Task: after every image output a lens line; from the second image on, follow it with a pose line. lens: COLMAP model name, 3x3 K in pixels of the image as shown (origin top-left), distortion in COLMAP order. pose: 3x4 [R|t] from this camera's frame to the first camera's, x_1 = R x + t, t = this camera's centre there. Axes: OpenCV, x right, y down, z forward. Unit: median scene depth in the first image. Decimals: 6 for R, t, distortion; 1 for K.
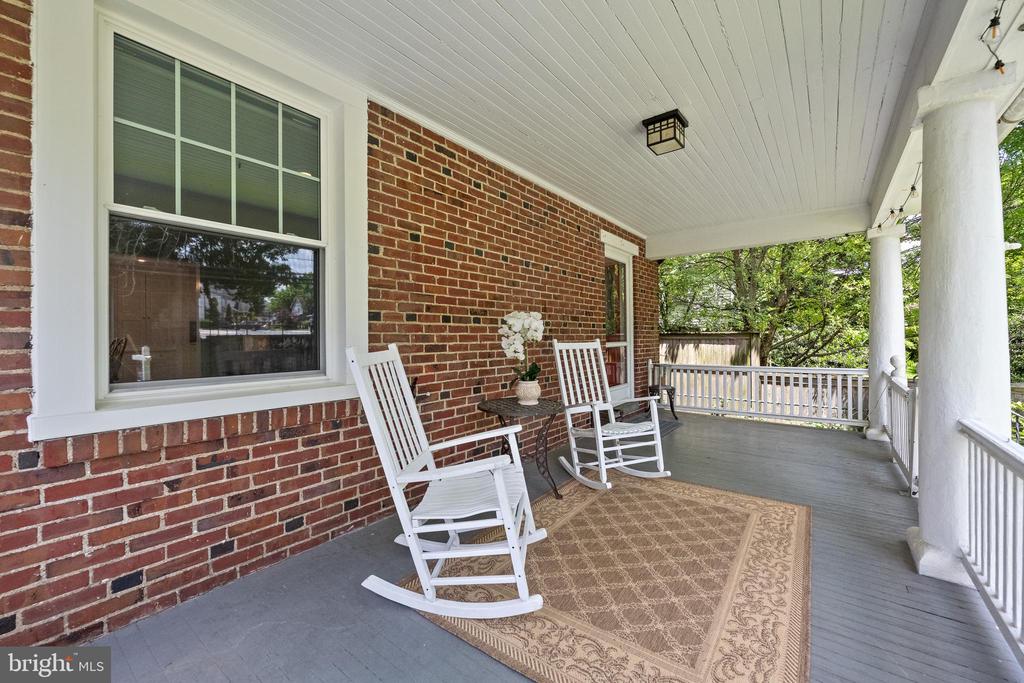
lens RADIAL K [[408.7, 0, 513.4], [0, 408.7, 333.9], [0, 0, 1]] dist [-0.000548, 0.000004]
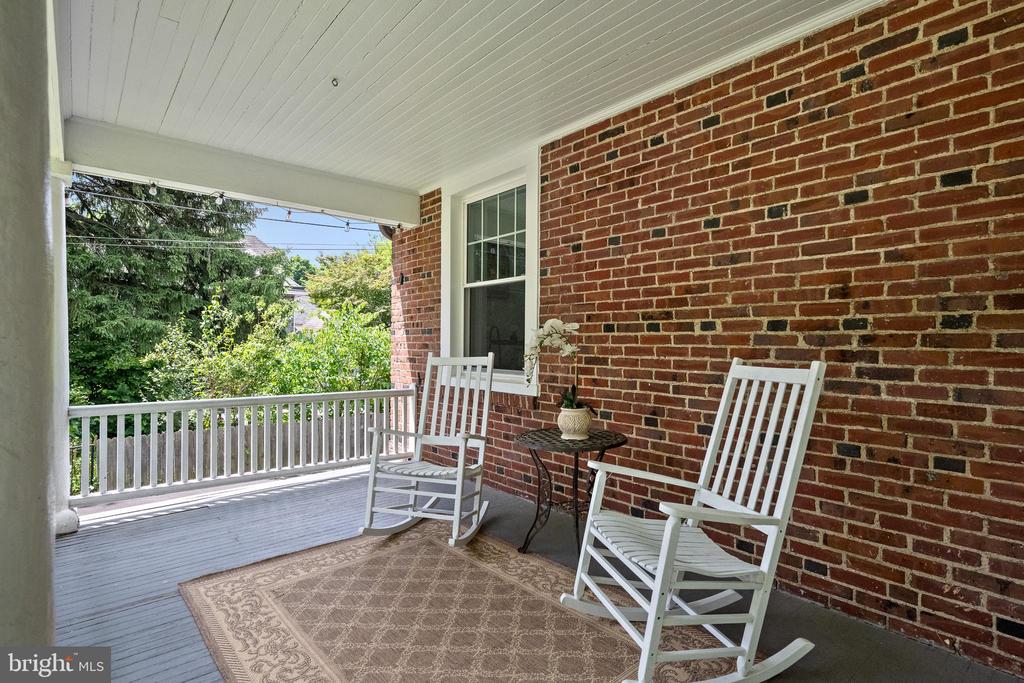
lens RADIAL K [[504.7, 0, 512.0], [0, 504.7, 341.5], [0, 0, 1]] dist [0.001242, 0.000195]
pose [[-0.194885, 0.002016, -0.980824, 0.897163], [0.001096, 0.999998, 0.001838, -0.009772], [0.980825, -0.000717, -0.194887, 0.980273]]
